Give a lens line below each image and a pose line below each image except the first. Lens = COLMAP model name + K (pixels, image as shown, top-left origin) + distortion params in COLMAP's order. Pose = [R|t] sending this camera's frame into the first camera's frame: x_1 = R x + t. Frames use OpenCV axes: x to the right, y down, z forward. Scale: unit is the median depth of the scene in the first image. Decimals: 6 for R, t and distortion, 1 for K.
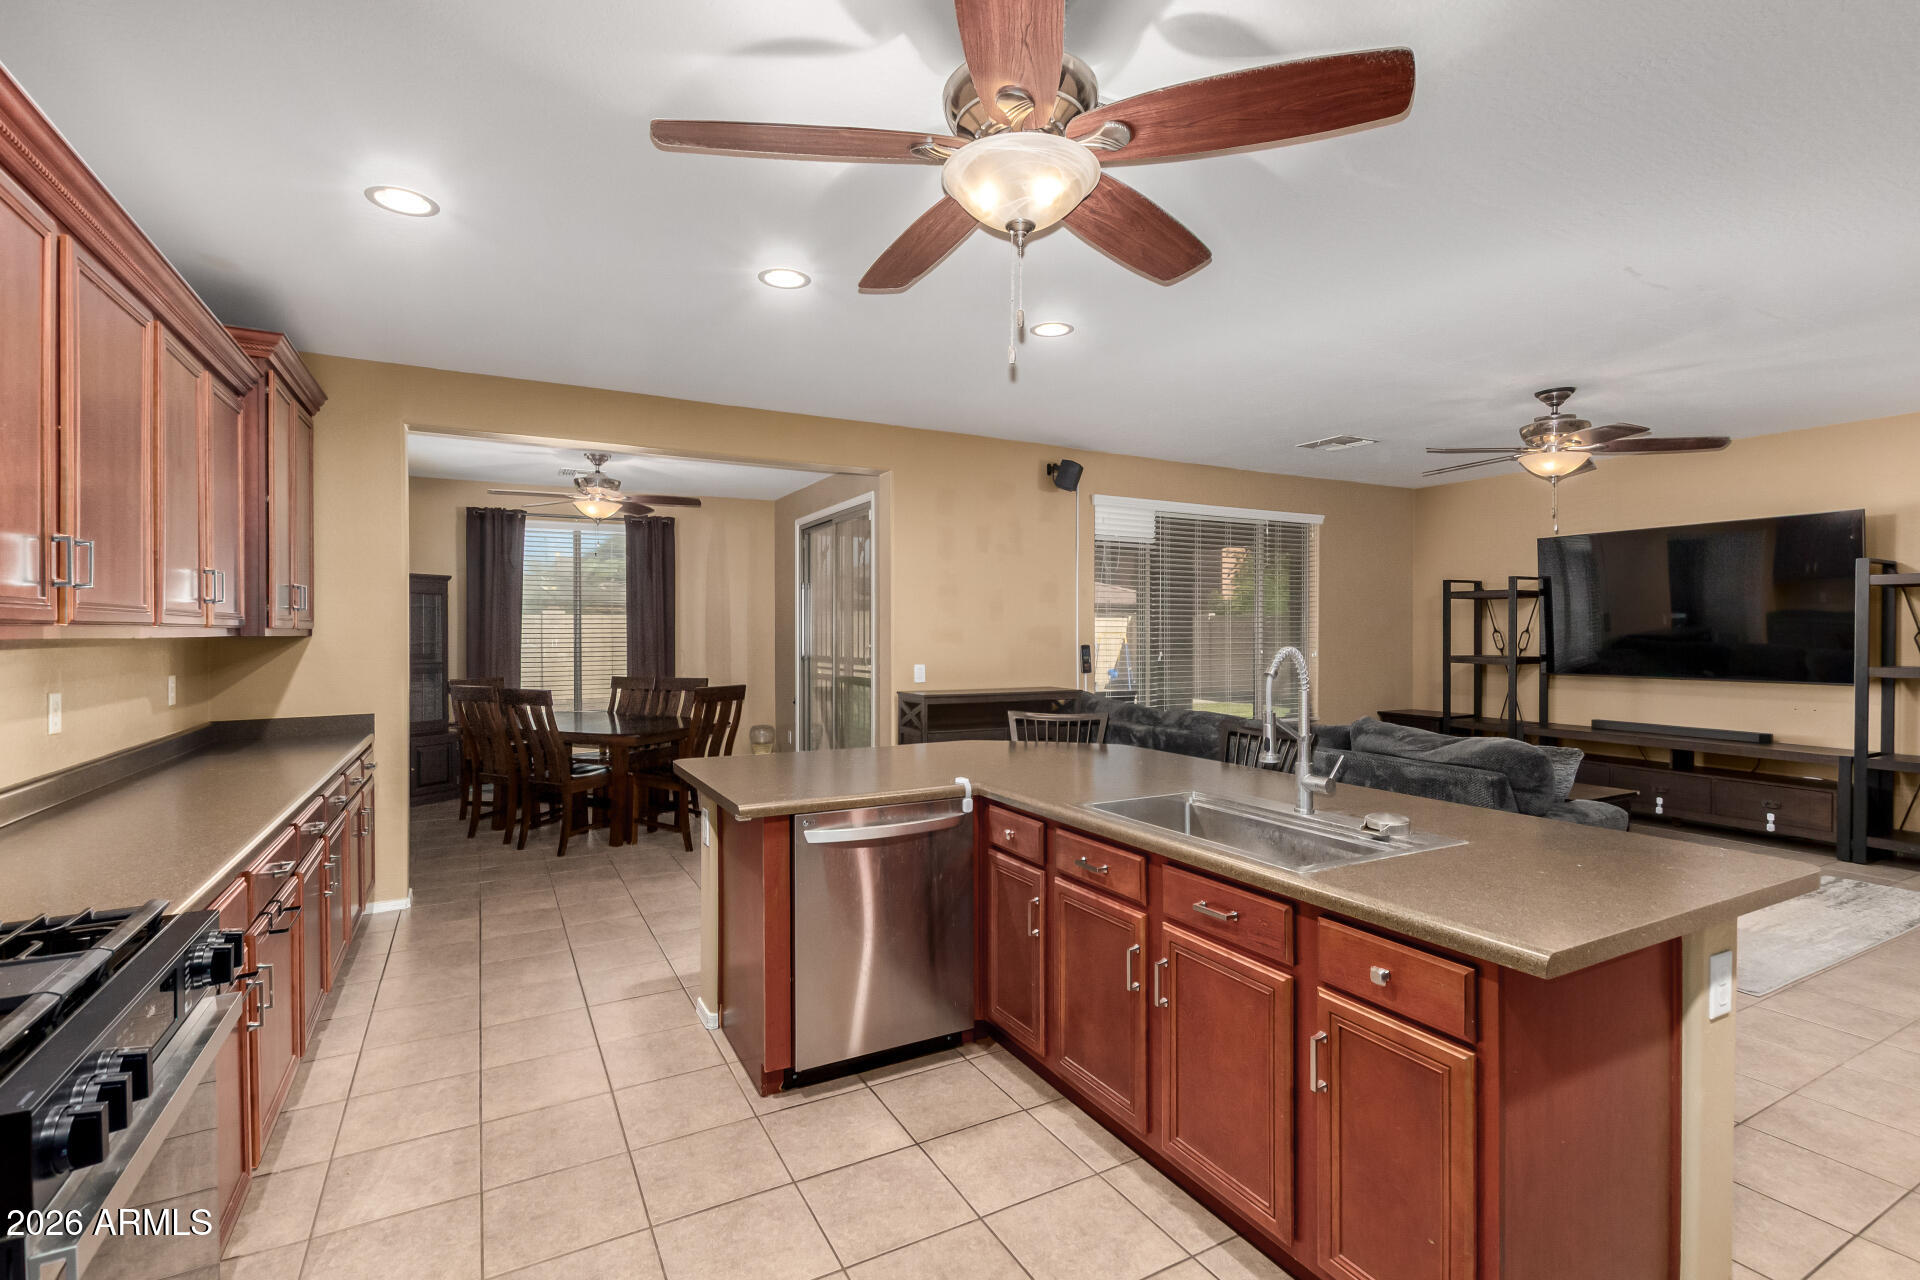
lens RADIAL K [[892.8, 0, 968.0], [0, 892.8, 635.7], [0, 0, 1]] dist [0.009910, -0.005742]
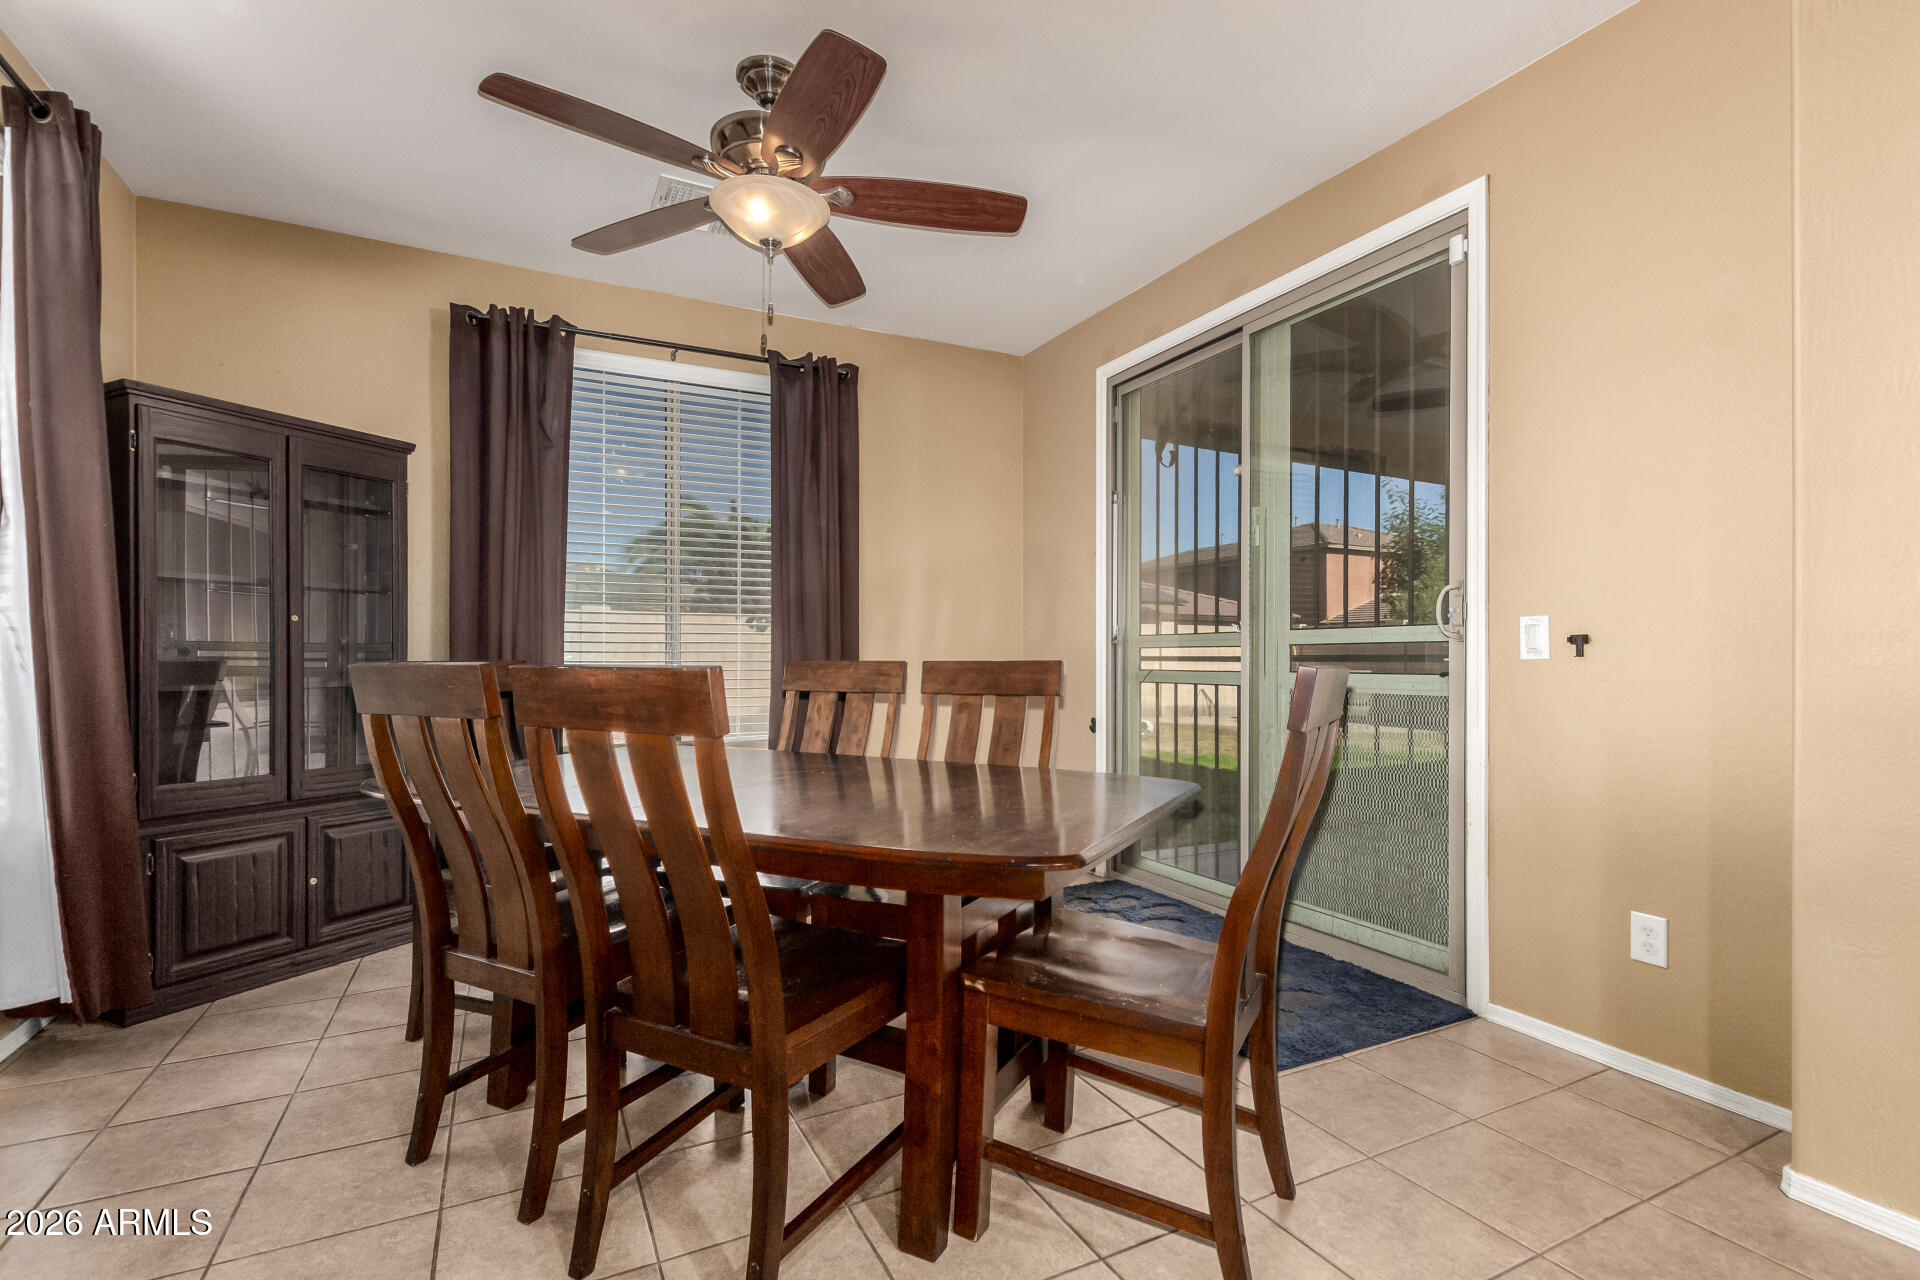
lens RADIAL K [[892.8, 0, 958.0], [0, 892.8, 649.6], [0, 0, 1]] dist [0.009910, -0.005742]
pose [[0.999591, 0.003221, -0.028418, -0.330051], [-0.003737, 0.999829, -0.018126, 0.050019], [0.028355, 0.018225, 0.999432, 0.635423]]
